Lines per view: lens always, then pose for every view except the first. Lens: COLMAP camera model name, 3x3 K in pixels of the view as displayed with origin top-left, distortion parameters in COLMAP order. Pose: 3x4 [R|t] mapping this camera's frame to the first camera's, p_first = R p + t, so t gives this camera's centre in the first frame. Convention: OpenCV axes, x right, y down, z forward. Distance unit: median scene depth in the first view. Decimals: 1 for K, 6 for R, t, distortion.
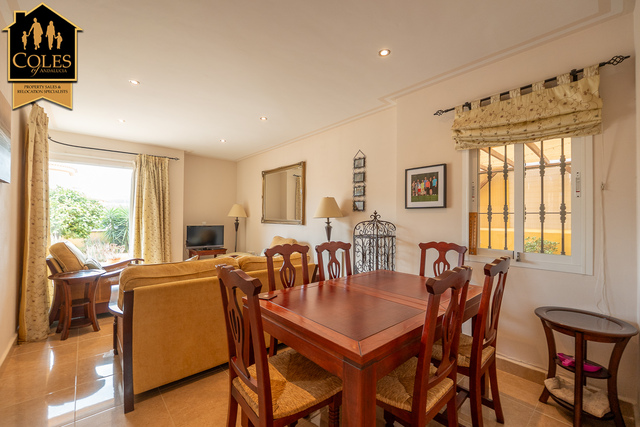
lens RADIAL K [[270.1, 0, 318.1], [0, 270.1, 215.7], [0, 0, 1]] dist [-0.003042, -0.000776]
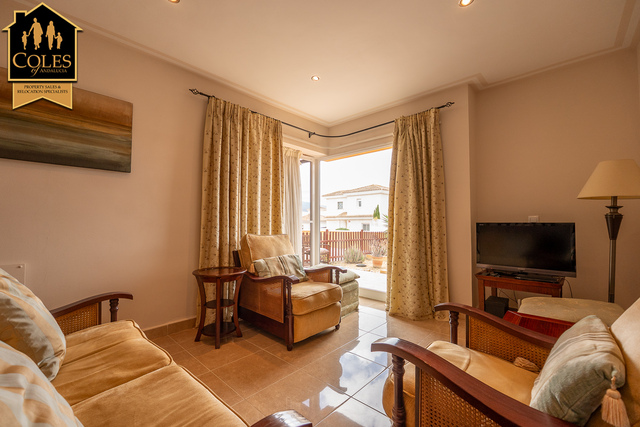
lens RADIAL K [[270.1, 0, 318.1], [0, 270.1, 215.7], [0, 0, 1]] dist [-0.003042, -0.000776]
pose [[0.099817, -0.037971, -0.994281, 0.003079], [0.011044, 0.999252, -0.037052, 0.044844], [0.994945, -0.007283, 0.100162, 0.723266]]
